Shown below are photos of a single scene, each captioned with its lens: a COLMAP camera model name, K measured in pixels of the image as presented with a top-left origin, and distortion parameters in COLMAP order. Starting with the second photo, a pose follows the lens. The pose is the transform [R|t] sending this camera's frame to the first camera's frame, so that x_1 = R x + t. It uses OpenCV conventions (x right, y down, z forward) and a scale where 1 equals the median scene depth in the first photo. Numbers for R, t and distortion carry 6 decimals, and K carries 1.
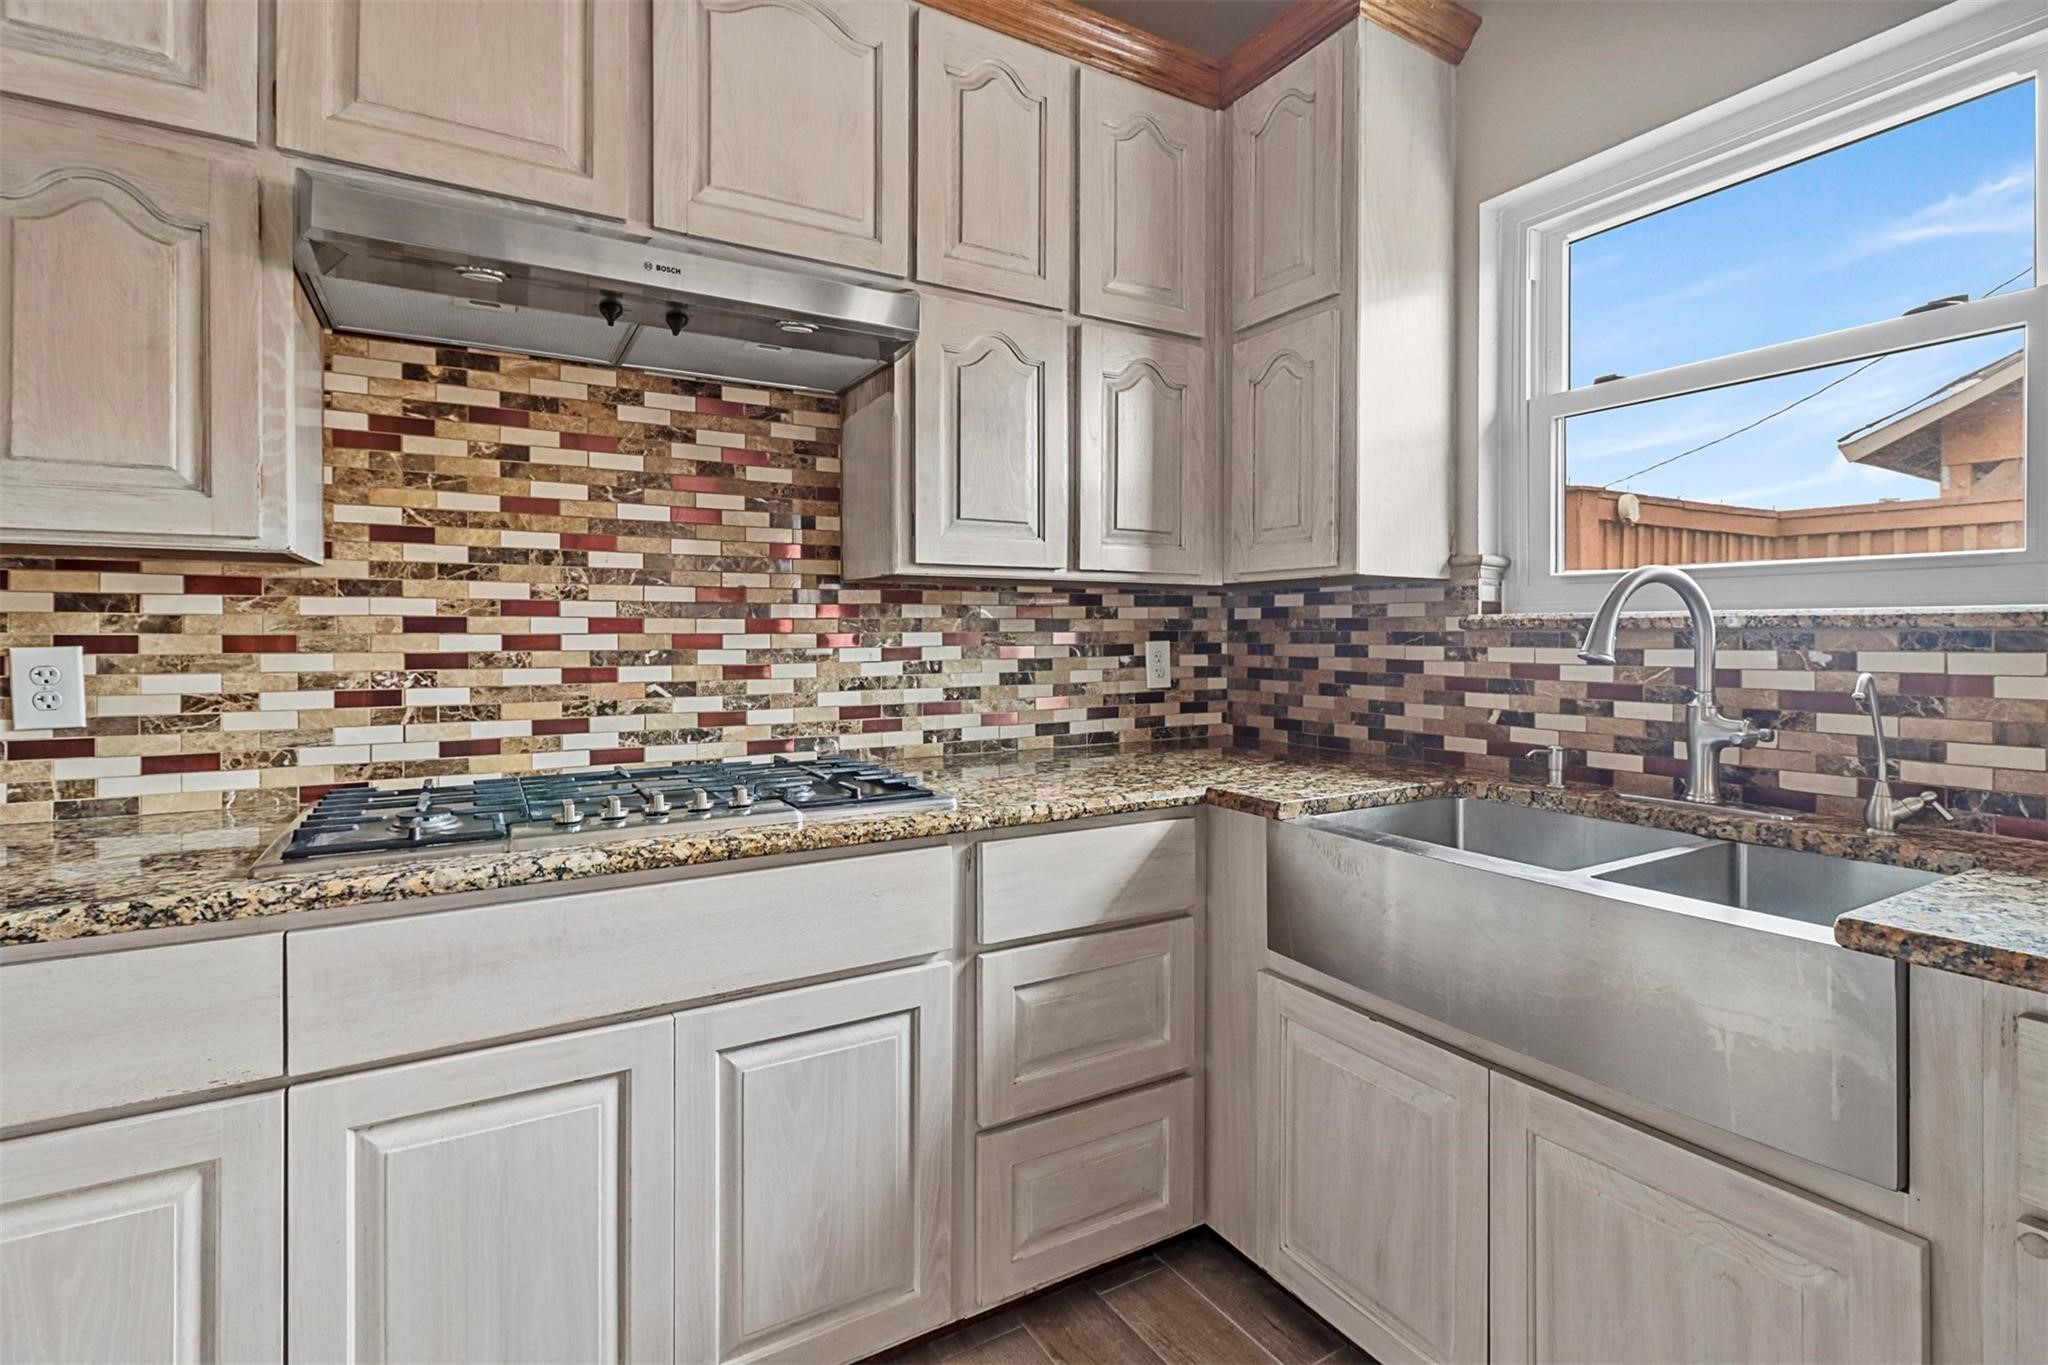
lens RADIAL K [[940.5, 0, 1012.1], [0, 940.5, 640.8], [0, 0, 1]] dist [-0.000641, -0.000011]
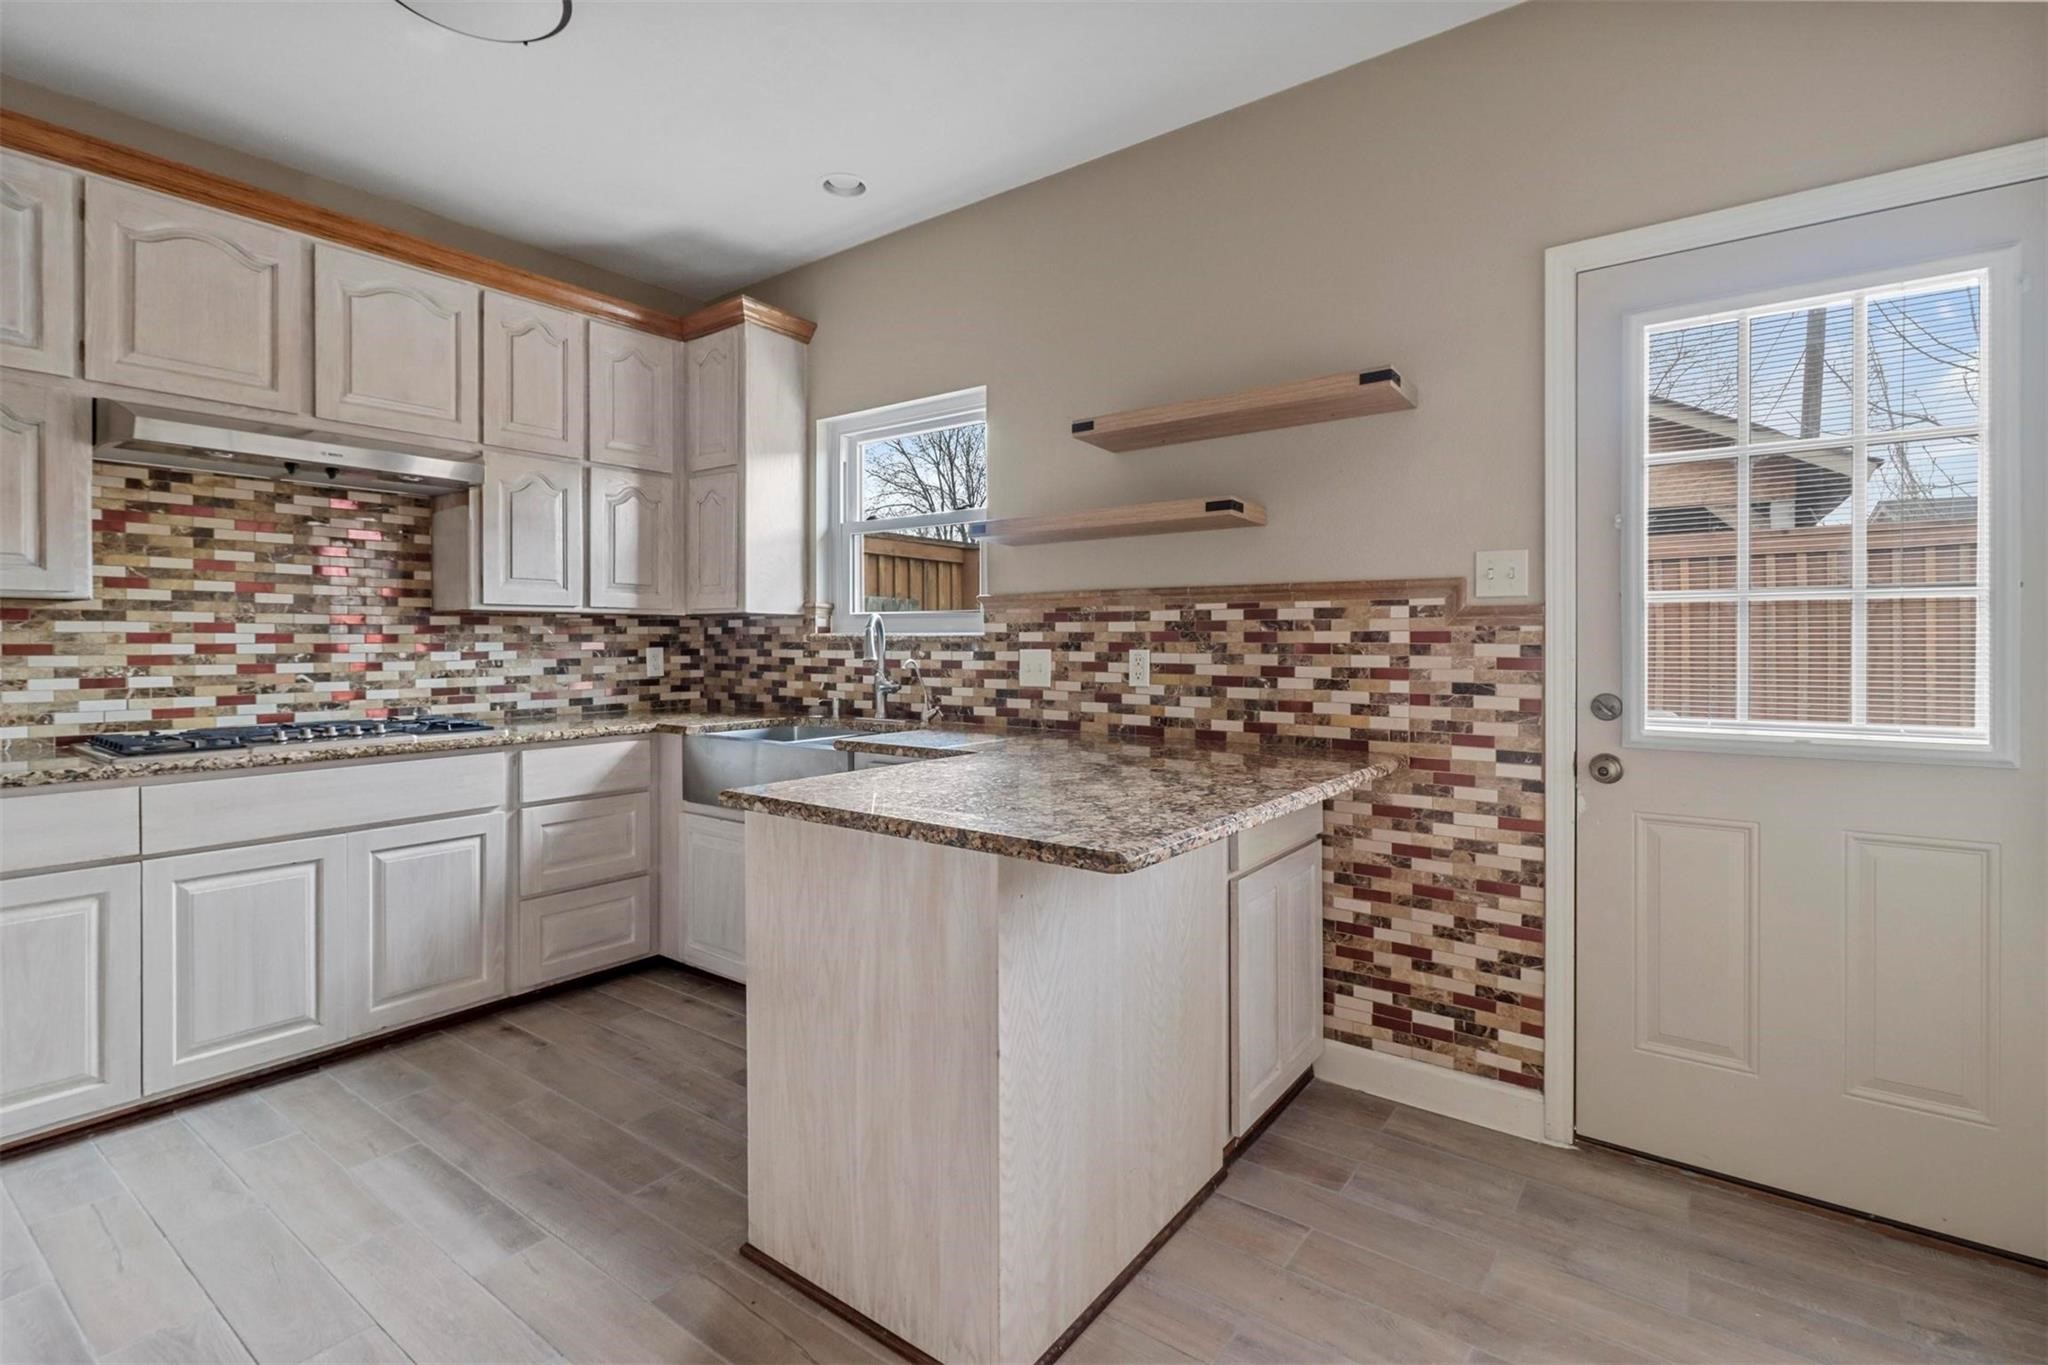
lens RADIAL K [[952.7, 0, 1016.7], [0, 952.7, 651.2], [0, 0, 1]] dist [0.000661, -0.000417]
pose [[0.920947, -0.002936, 0.389676, 0.121008], [0.001580, 0.999992, 0.003800, 0.001755], [-0.389684, -0.002884, 0.920944, -1.030984]]
